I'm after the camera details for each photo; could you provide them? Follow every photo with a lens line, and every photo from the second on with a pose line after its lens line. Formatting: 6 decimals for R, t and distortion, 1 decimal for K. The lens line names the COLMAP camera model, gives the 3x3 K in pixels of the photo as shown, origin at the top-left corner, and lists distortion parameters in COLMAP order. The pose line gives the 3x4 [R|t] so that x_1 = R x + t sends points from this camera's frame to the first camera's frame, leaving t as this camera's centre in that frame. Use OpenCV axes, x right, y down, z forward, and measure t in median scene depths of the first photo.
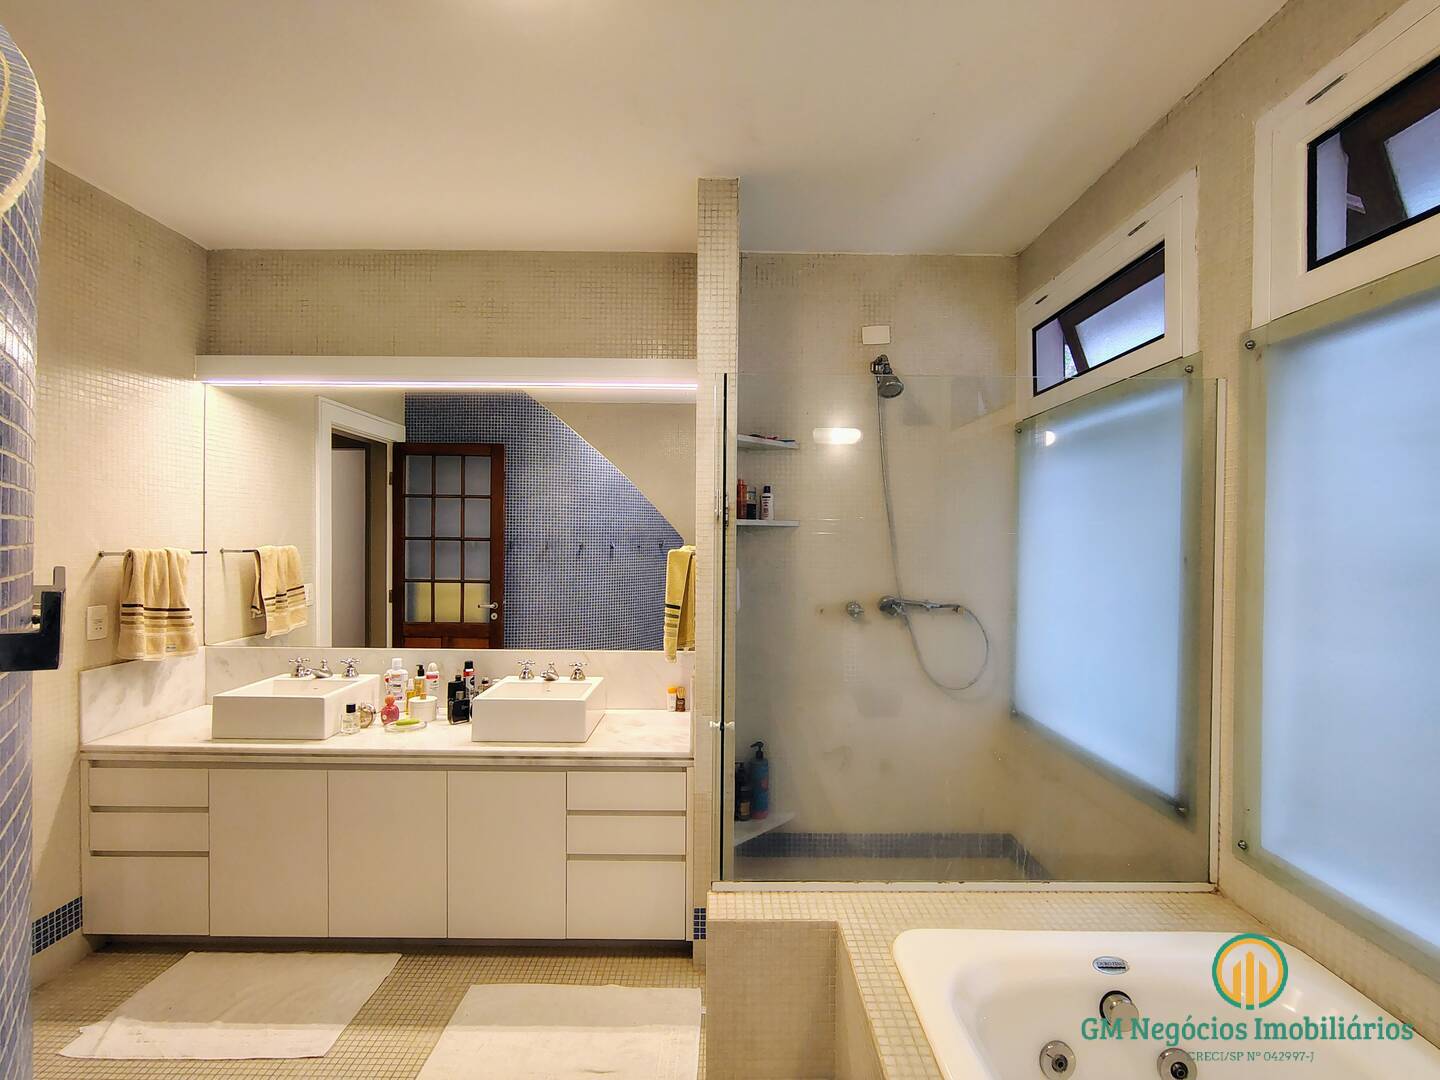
lens RADIAL K [[673.7, 0, 721.6], [0, 673.7, 544.1], [0, 0, 1]] dist [-0.019224, 0.010493]
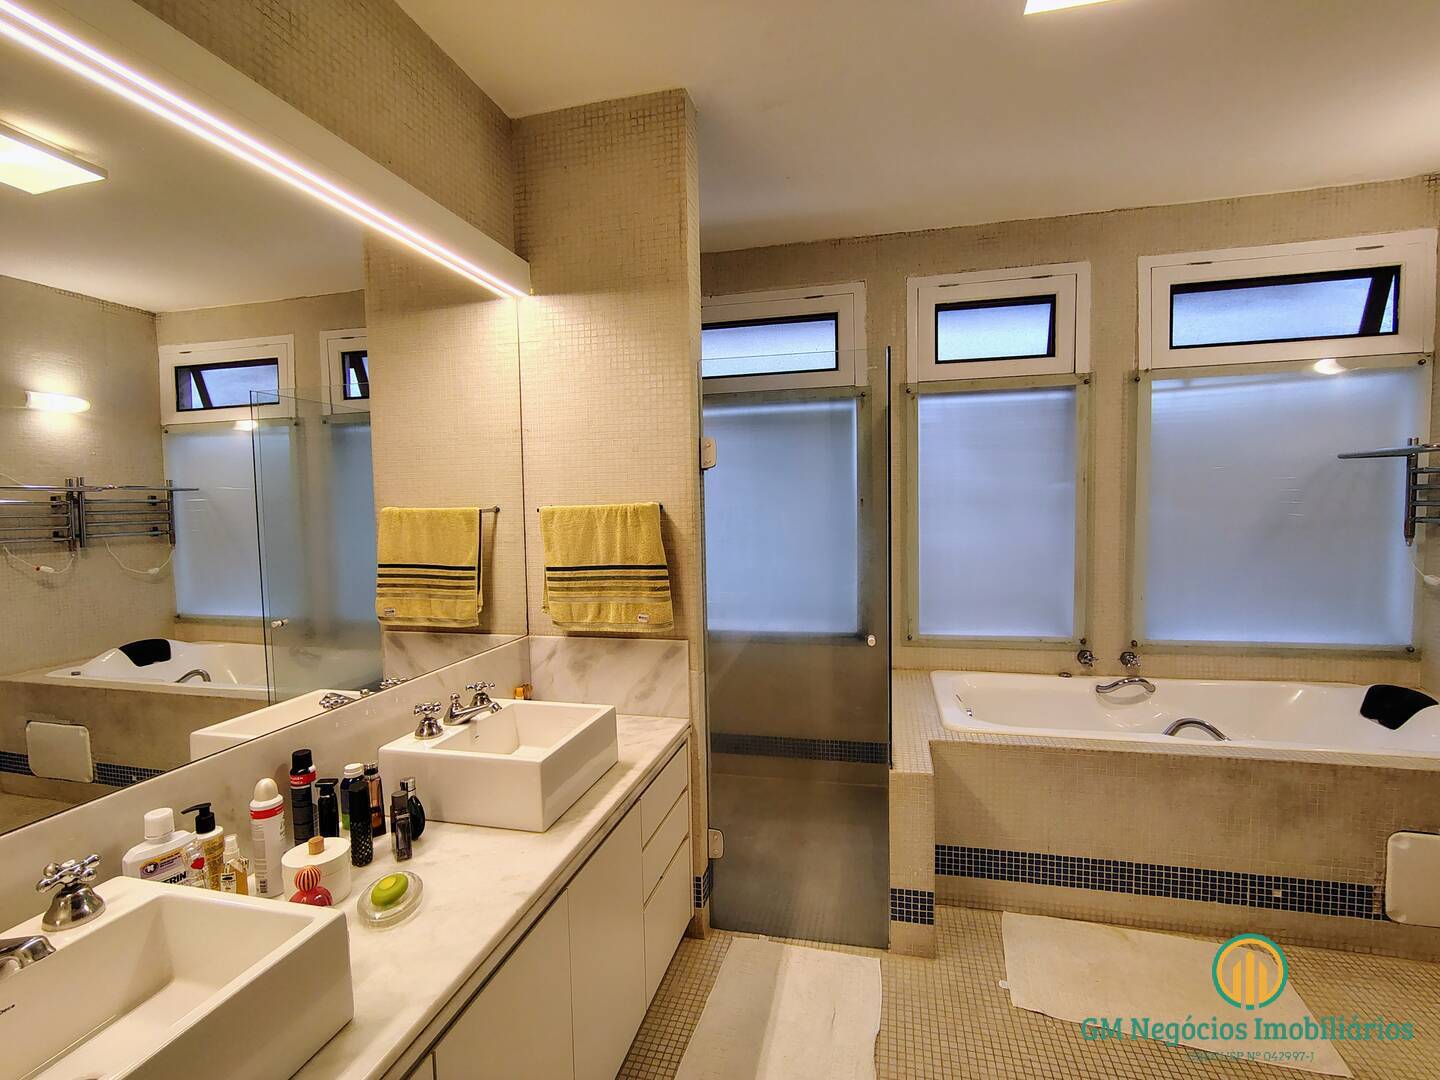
lens RADIAL K [[673.7, 0, 721.6], [0, 673.7, 544.1], [0, 0, 1]] dist [-0.019224, 0.010493]
pose [[0.239432, -0.071172, 0.968301, -1.132105], [0.031659, 0.997352, 0.065479, 0.010369], [-0.970397, 0.014977, 0.241051, 0.898713]]
